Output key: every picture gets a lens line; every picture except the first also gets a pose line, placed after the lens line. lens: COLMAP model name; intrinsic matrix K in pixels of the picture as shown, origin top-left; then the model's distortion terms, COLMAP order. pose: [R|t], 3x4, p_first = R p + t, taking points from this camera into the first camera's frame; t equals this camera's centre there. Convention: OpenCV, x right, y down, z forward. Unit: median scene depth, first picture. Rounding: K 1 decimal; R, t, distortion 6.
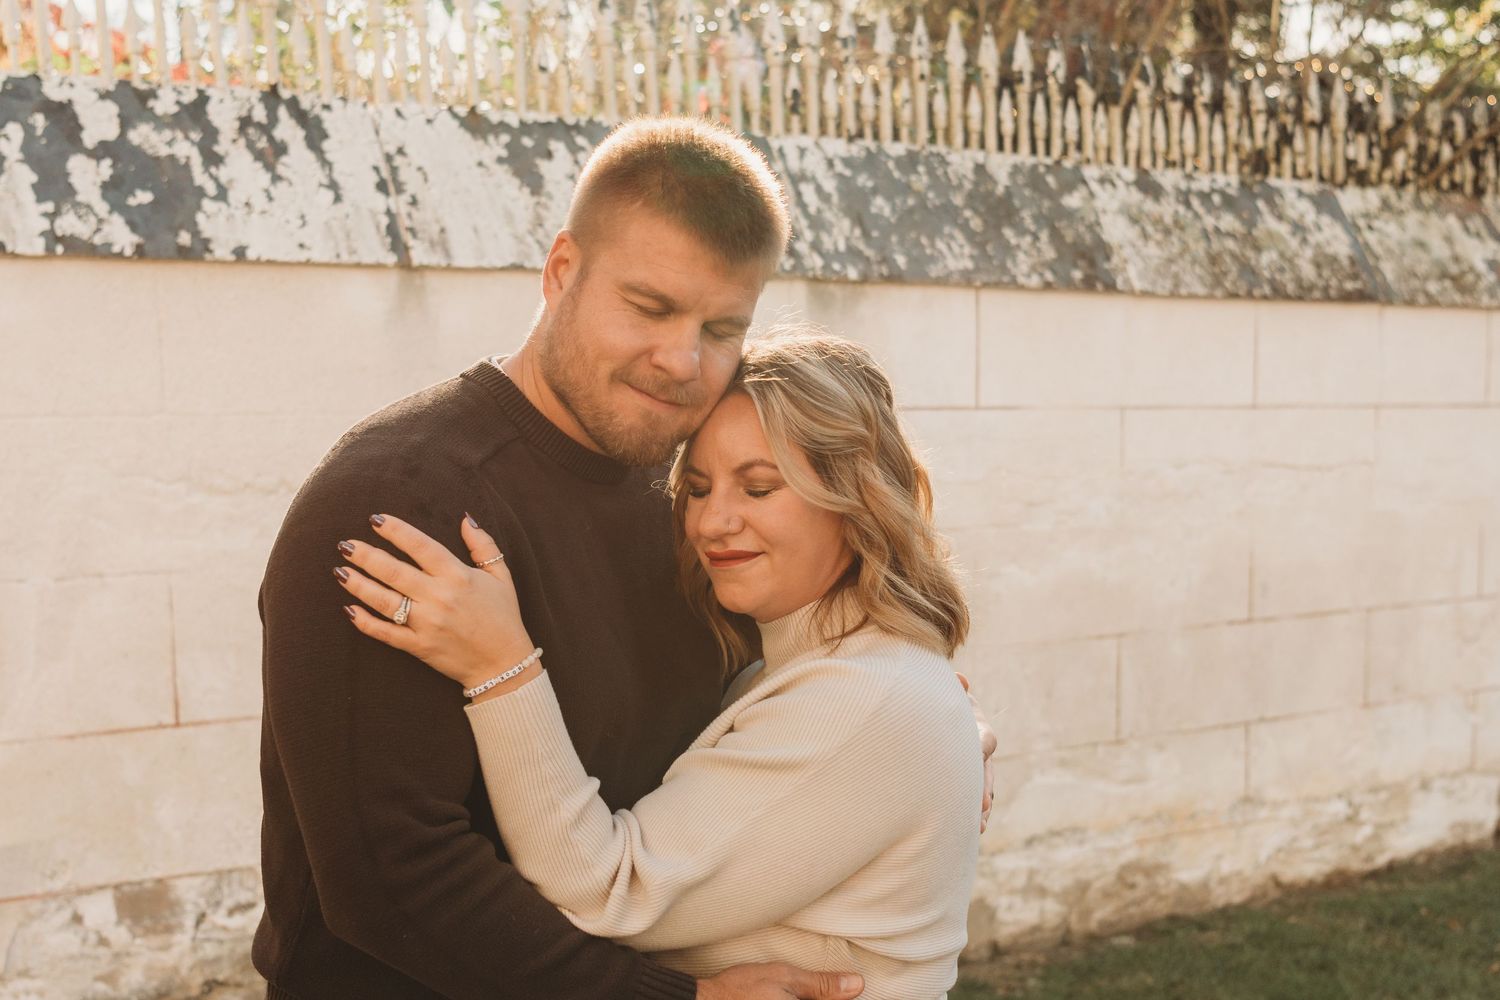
lens RADIAL K [[2007.7, 0, 748.0], [0, 2007.7, 506.9], [0, 0, 1]] dist [0.023243, 0.000000]
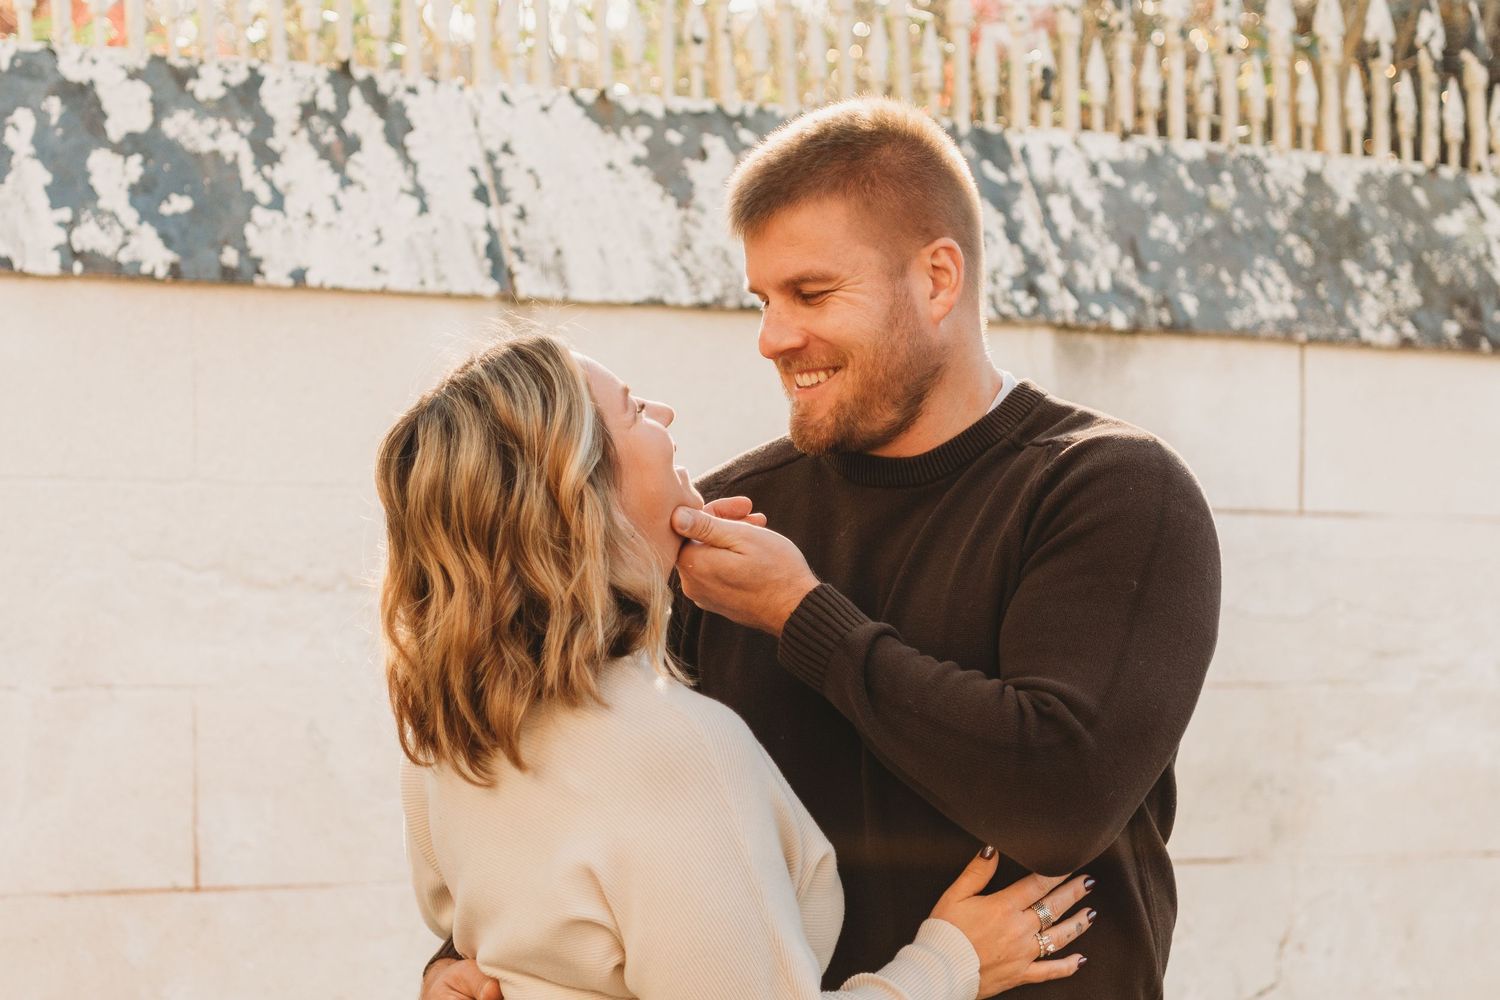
lens RADIAL K [[3402.3, 0, 750.1], [0, 3402.3, 497.8], [0, 0, 1]] dist [0.082007, 0.000000]
pose [[0.995598, 0.016431, -0.092272, 0.038672], [-0.023277, 0.997015, -0.073618, 0.046155], [0.090787, 0.075442, 0.993009, -0.252846]]
